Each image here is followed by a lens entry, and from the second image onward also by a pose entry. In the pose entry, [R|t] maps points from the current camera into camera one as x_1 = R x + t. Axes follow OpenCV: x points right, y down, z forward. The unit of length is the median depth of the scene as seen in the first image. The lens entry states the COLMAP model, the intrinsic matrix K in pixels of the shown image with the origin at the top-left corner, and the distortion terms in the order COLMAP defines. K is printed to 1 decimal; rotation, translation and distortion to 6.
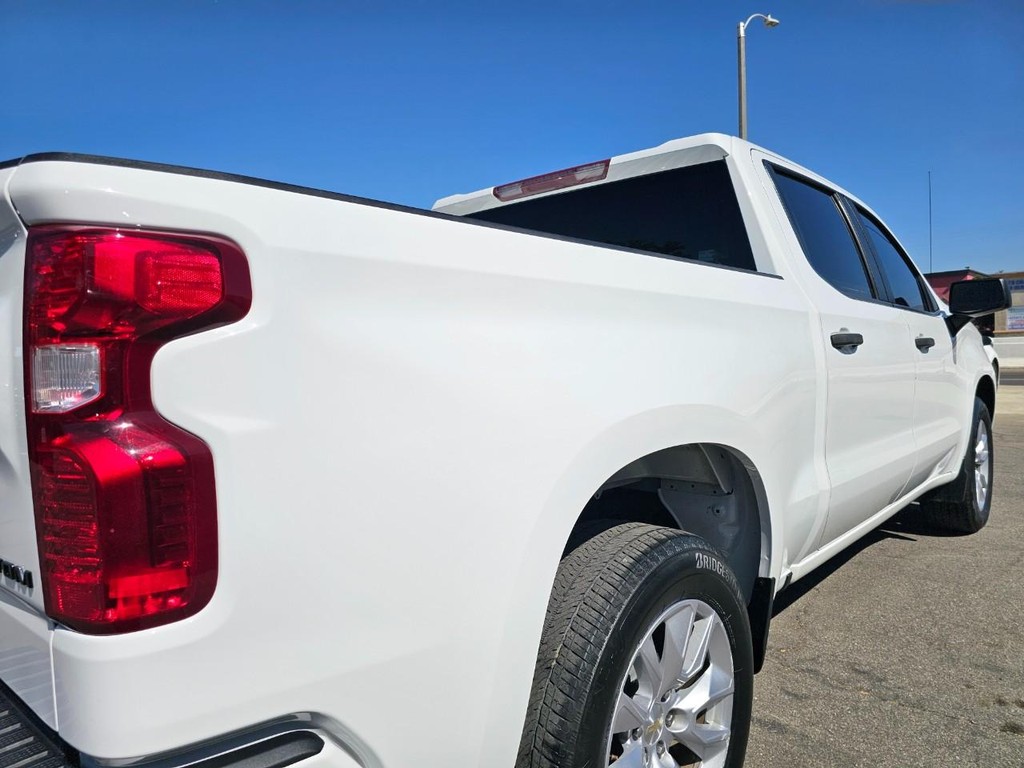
lens RADIAL K [[715.8, 0, 515.5], [0, 715.8, 385.6], [0, 0, 1]] dist [0.061282, -0.060799]
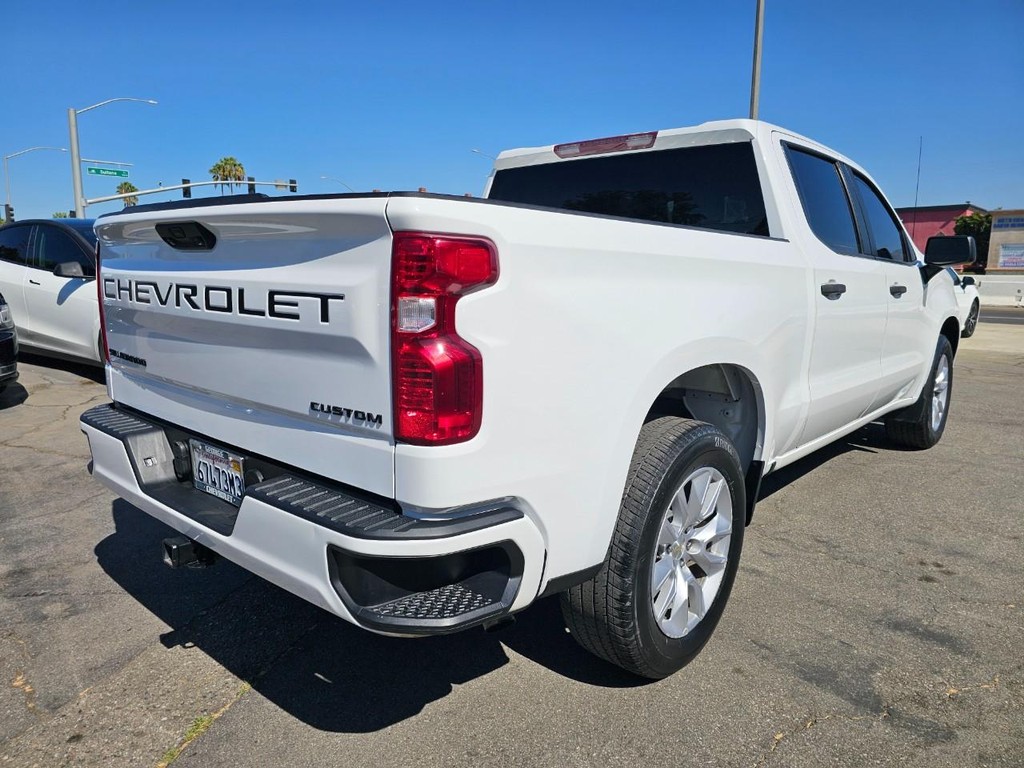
lens RADIAL K [[715.8, 0, 515.5], [0, 715.8, 385.6], [0, 0, 1]] dist [0.061282, -0.060799]
pose [[0.999117, 0.038858, 0.015983, -0.139169], [-0.040429, 0.992668, 0.113912, -0.017848], [-0.011439, -0.114458, 0.993362, -0.335218]]
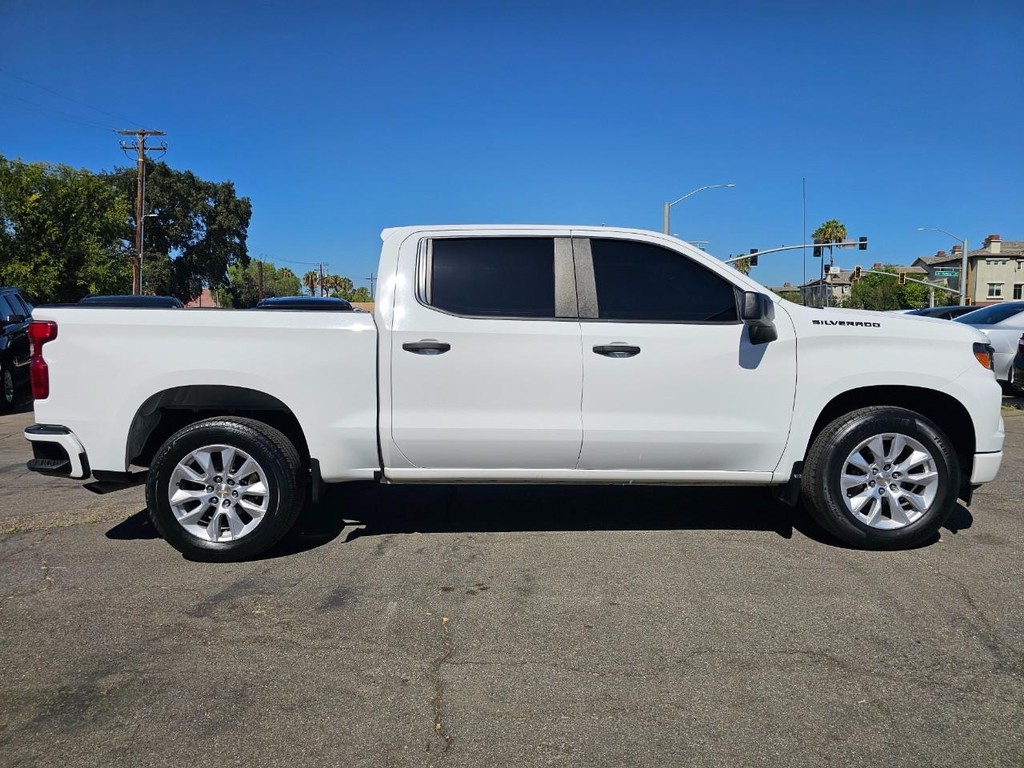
lens RADIAL K [[715.8, 0, 515.5], [0, 715.8, 385.6], [0, 0, 1]] dist [0.061282, -0.060799]
pose [[0.654603, 0.090293, -0.750561, 2.090375], [-0.050453, 0.995846, 0.075798, -0.121941], [0.754287, -0.011749, 0.656439, 0.065389]]
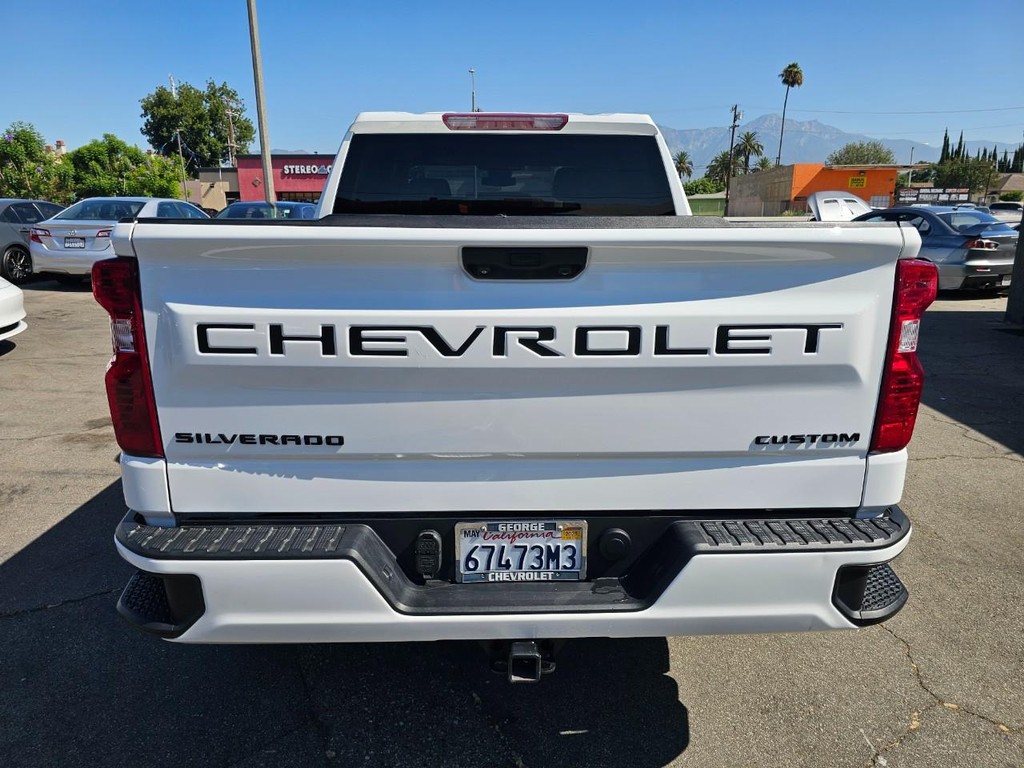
lens RADIAL K [[715.8, 0, 515.5], [0, 715.8, 385.6], [0, 0, 1]] dist [0.061282, -0.060799]
pose [[0.714239, -0.139035, 0.685954, -1.081533], [0.012830, 0.982507, 0.185784, -0.100100], [-0.699785, -0.123894, 0.703528, 0.123742]]
